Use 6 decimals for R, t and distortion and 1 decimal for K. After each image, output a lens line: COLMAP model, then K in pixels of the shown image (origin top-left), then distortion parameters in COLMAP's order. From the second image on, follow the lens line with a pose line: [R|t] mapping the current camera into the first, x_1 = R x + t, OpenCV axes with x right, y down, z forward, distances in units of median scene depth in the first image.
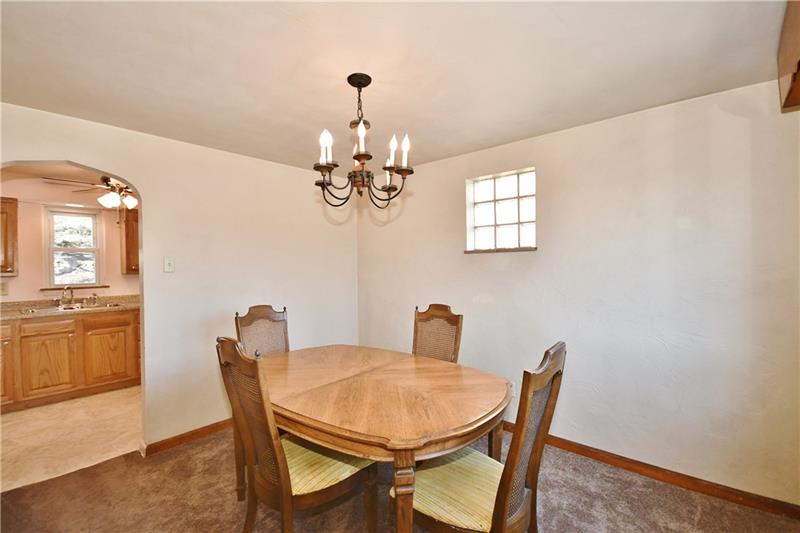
lens RADIAL K [[355.6, 0, 396.1], [0, 355.6, 268.9], [0, 0, 1]] dist [-0.019019, -0.000125]
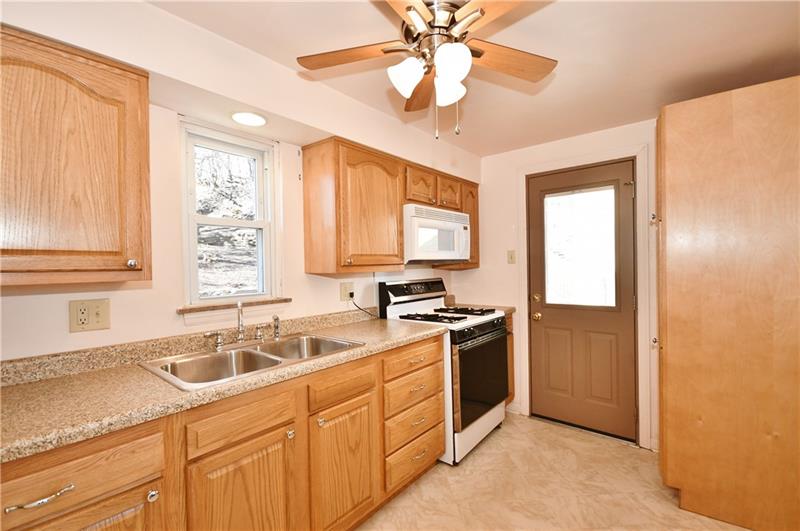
lens RADIAL K [[355.6, 0, 396.1], [0, 355.6, 267.9], [0, 0, 1]] dist [-0.019019, -0.000125]
pose [[0.999436, 0.000295, 0.033579, -0.825470], [-0.000478, 0.999985, 0.005445, 0.005410], [-0.033576, -0.005458, 0.999421, 0.607205]]
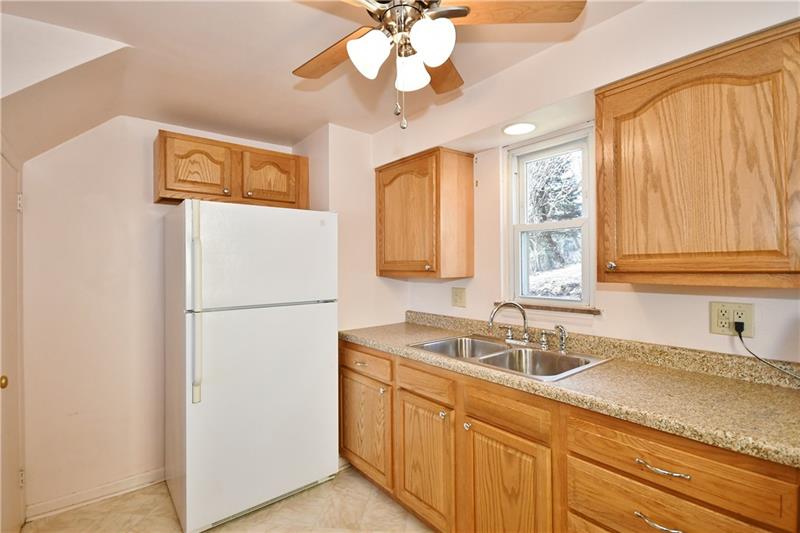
lens RADIAL K [[376.6, 0, 397.8], [0, 376.6, 262.2], [0, 0, 1]] dist [0.003530, 0.000119]
pose [[-0.165247, 0.002847, -0.986248, -0.443534], [-0.001379, 0.999994, 0.003118, -0.006208], [0.986251, 0.001875, -0.165242, 1.022407]]
